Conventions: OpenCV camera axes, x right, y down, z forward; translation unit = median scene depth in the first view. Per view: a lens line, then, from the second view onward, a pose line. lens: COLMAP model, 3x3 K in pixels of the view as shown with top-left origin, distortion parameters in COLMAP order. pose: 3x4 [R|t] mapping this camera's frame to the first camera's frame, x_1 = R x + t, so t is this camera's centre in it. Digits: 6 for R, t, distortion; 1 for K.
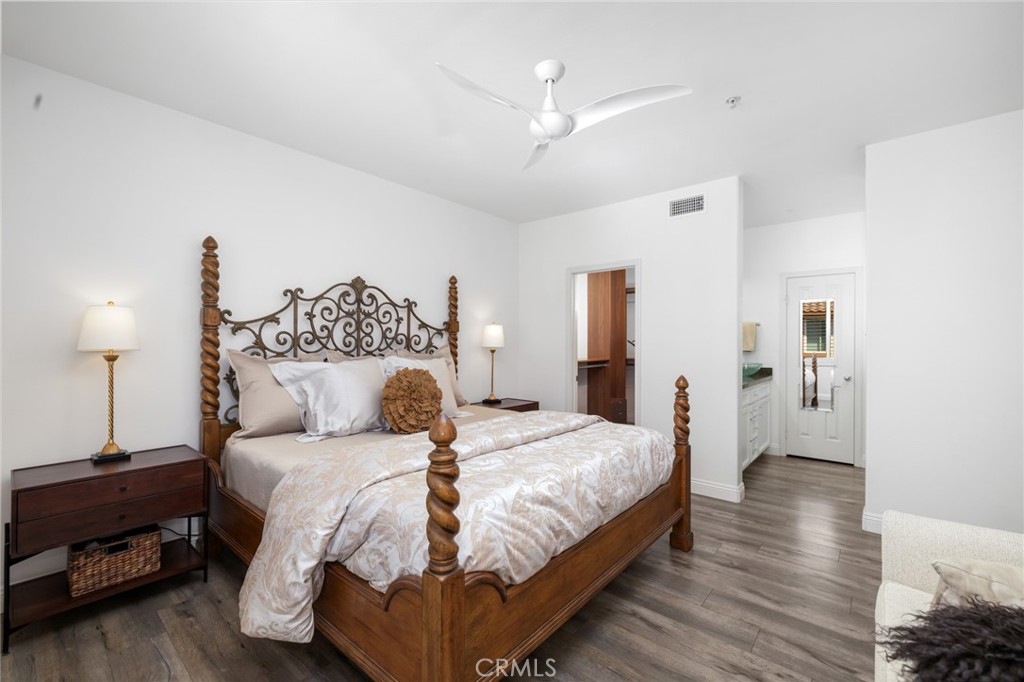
lens RADIAL K [[429.4, 0, 512.0], [0, 429.4, 341.0], [0, 0, 1]] dist [-0.000347, -0.000033]
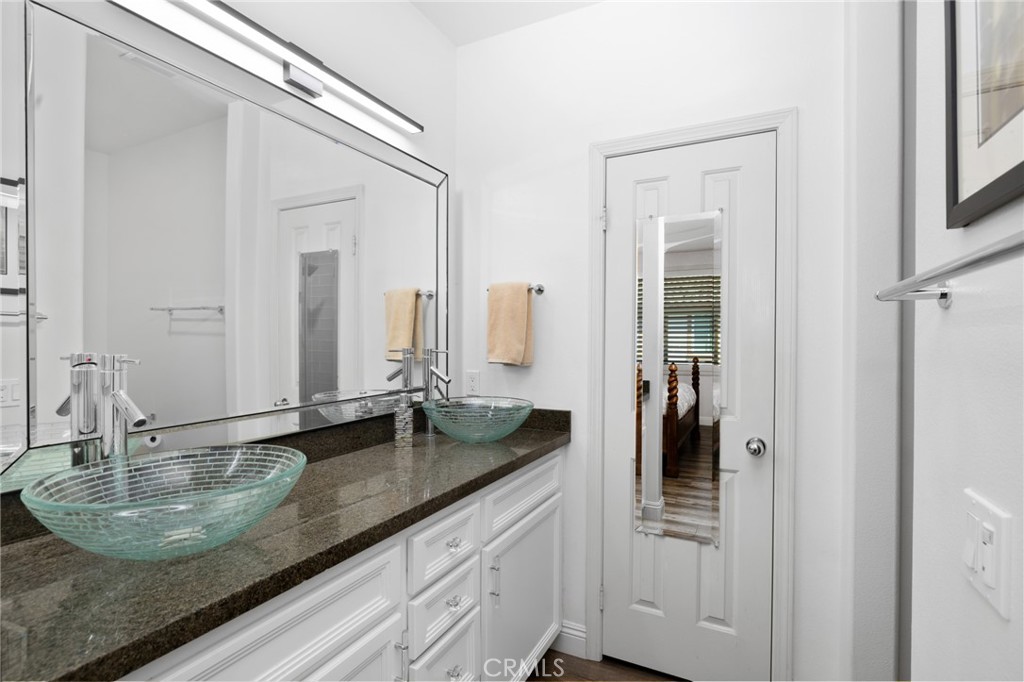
lens RADIAL K [[485.0, 0, 512.0], [0, 485.0, 341.0], [0, 0, 1]] dist [-0.003194, -0.000482]
pose [[0.972495, 0.008062, 0.232783, 0.591704], [-0.009531, 0.999941, 0.005187, 0.003610], [-0.232728, -0.007263, 0.972515, 0.790123]]
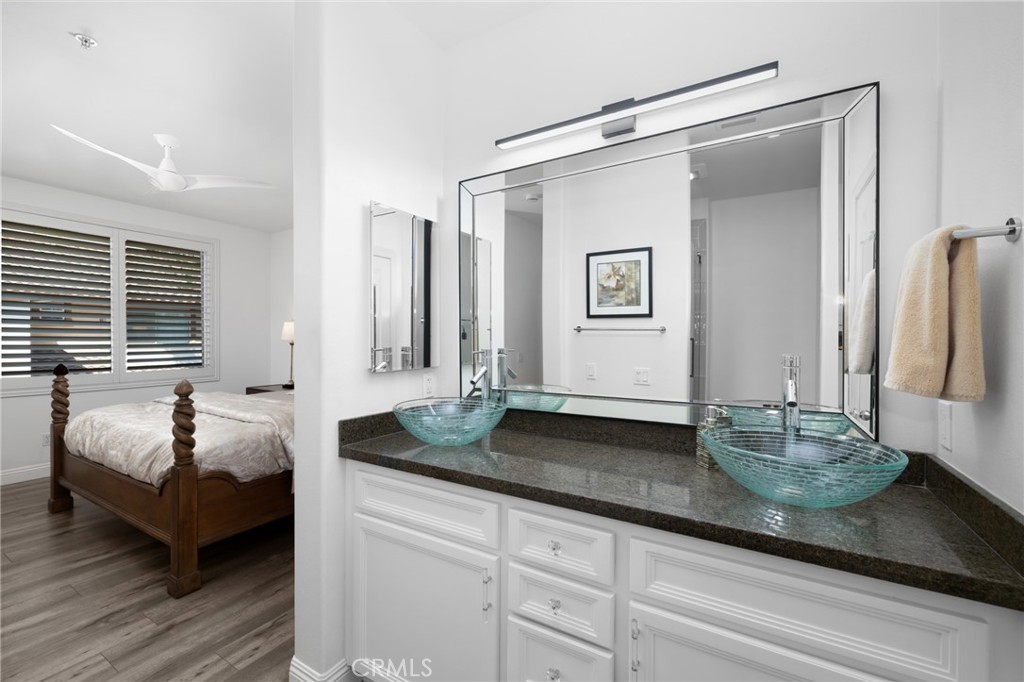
lens RADIAL K [[429.4, 0, 512.0], [0, 429.4, 341.0], [0, 0, 1]] dist [-0.000347, -0.000033]
pose [[0.171873, 0.011886, -0.985047, 0.912319], [-0.003614, 0.999928, 0.011435, 0.000222], [0.985113, 0.001595, 0.171903, 1.038747]]
